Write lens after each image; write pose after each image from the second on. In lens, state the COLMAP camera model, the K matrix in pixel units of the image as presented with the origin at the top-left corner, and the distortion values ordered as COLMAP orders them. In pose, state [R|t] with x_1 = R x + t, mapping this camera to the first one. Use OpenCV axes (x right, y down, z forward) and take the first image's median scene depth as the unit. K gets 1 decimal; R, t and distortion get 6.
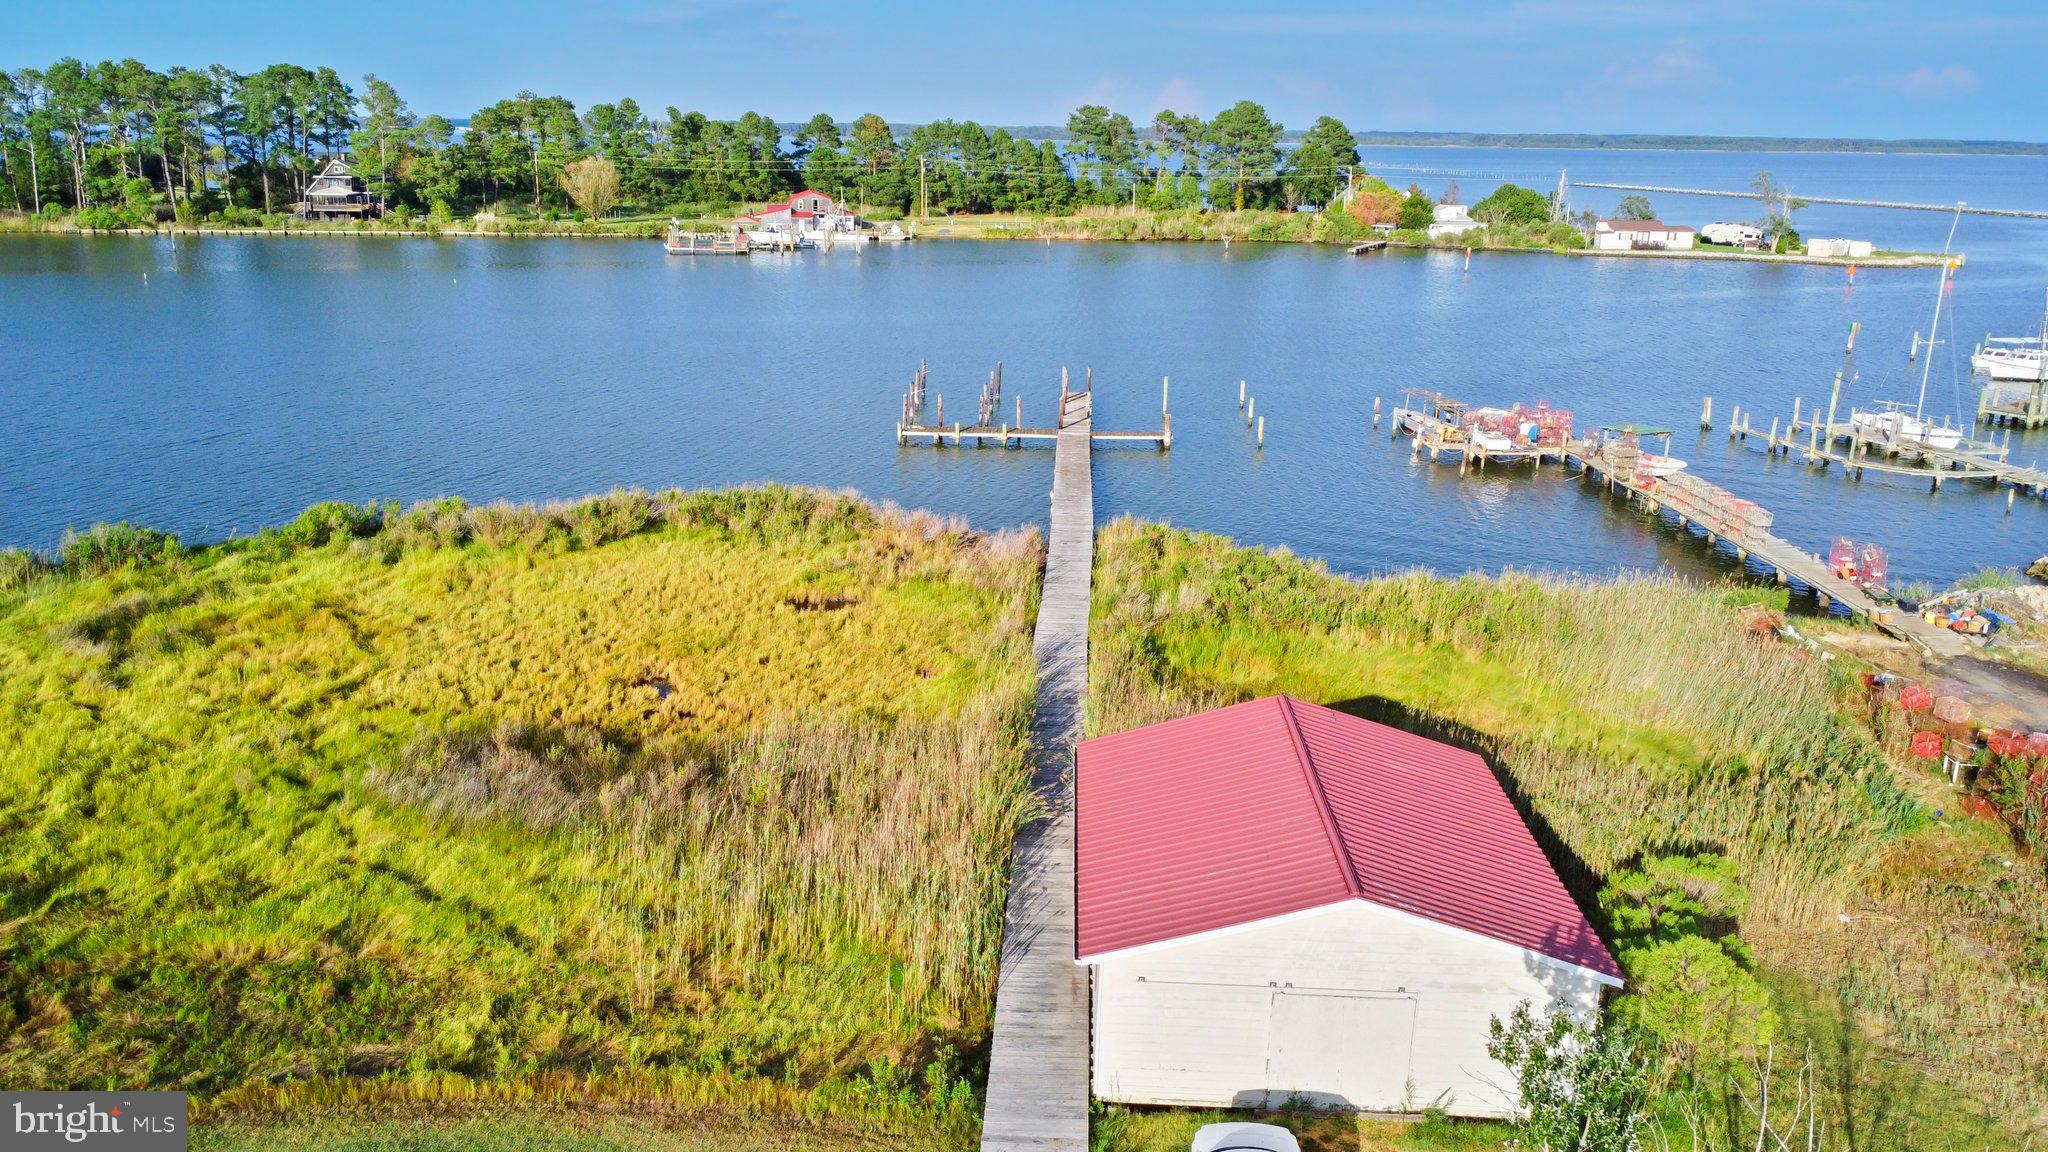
lens RADIAL K [[1688.3, 0, 1024.0], [0, 1688.3, 576.0], [0, 0, 1]] dist [-0.002412, 0.007429]
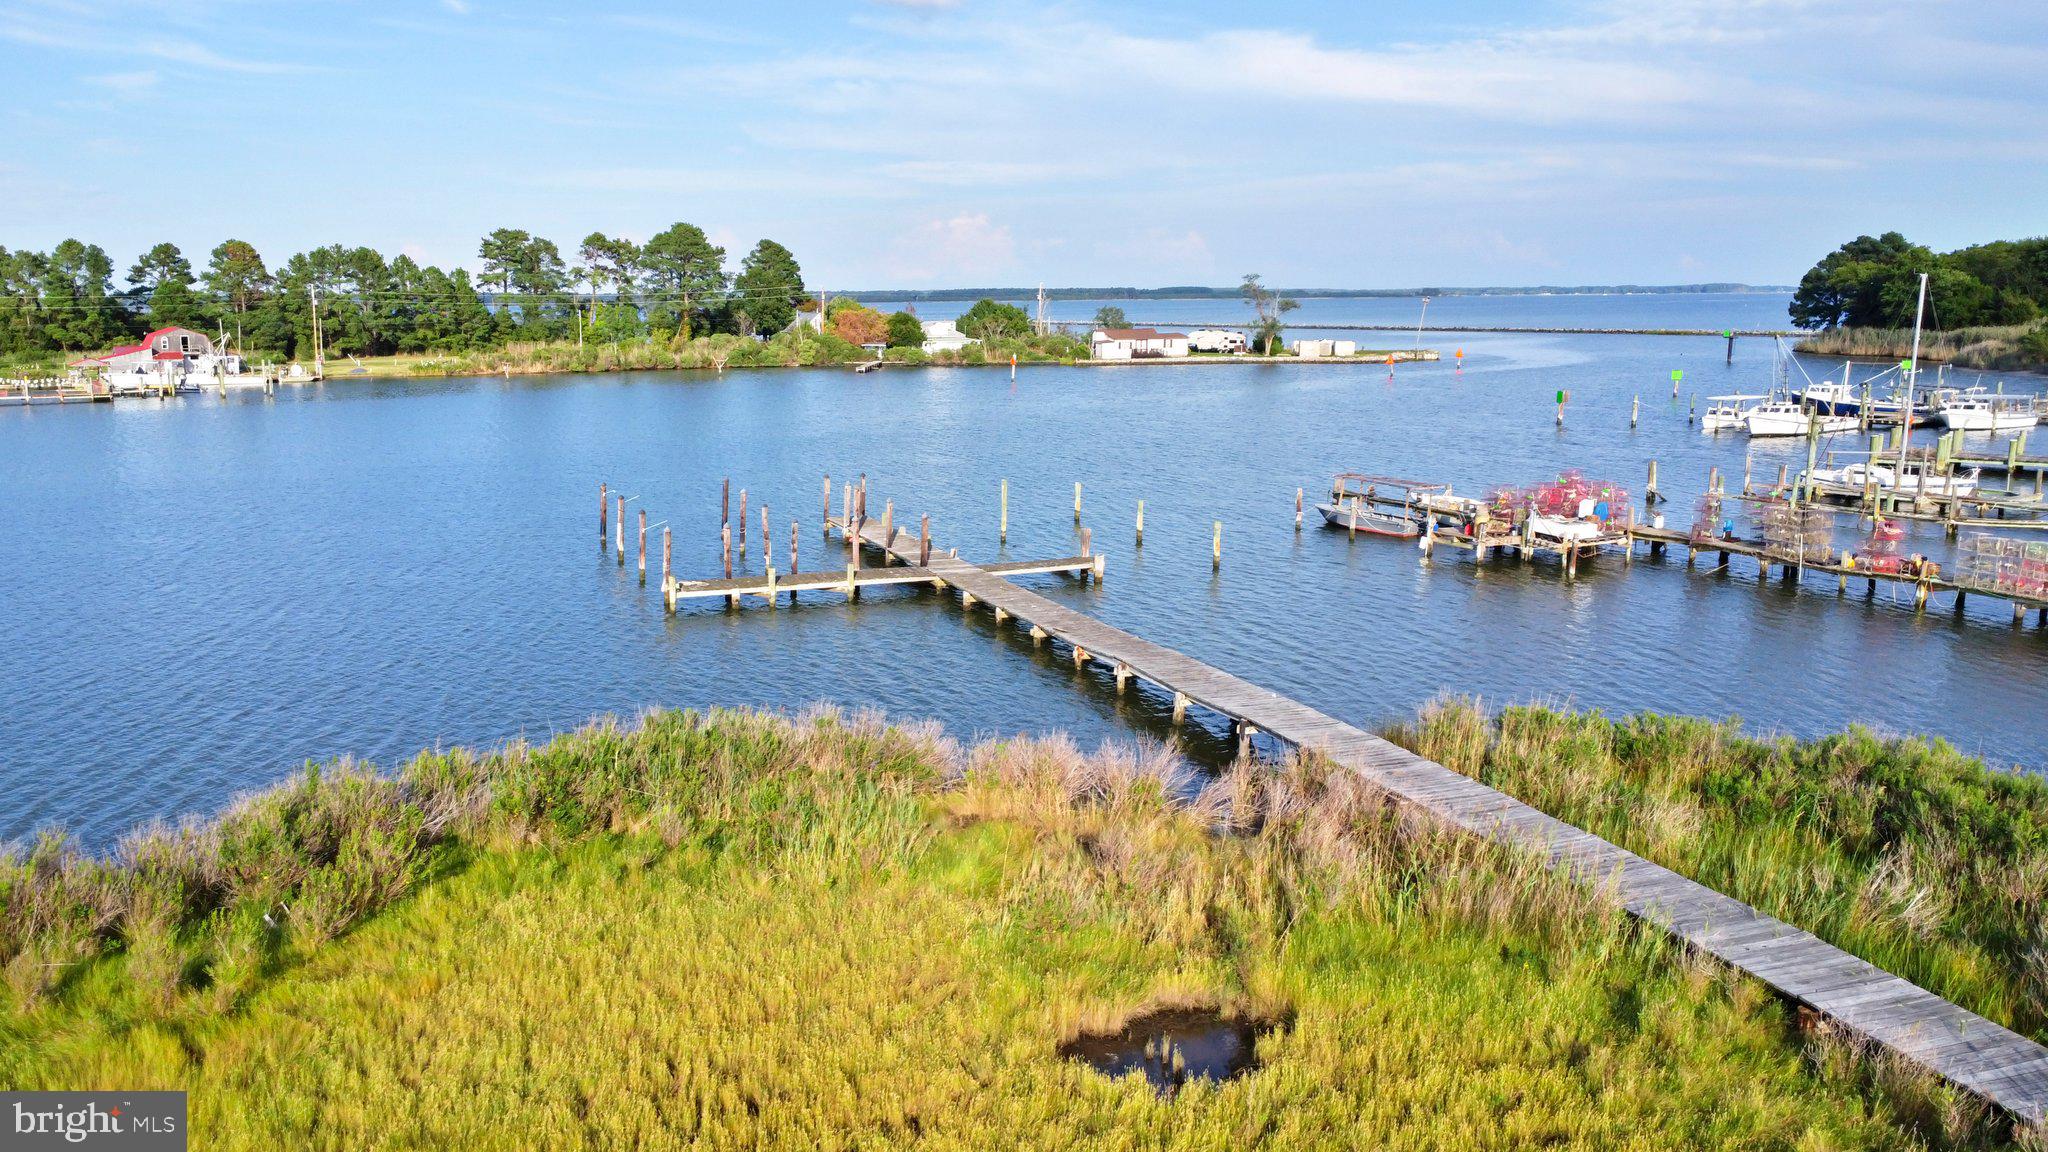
lens RADIAL K [[1688.3, 0, 1024.0], [0, 1688.3, 576.0], [0, 0, 1]] dist [-0.002412, 0.007429]
pose [[0.927835, -0.084669, 0.363253, -0.046322], [0.116898, 0.990838, -0.067635, -0.010371], [-0.354199, 0.105217, 0.929232, 0.114982]]
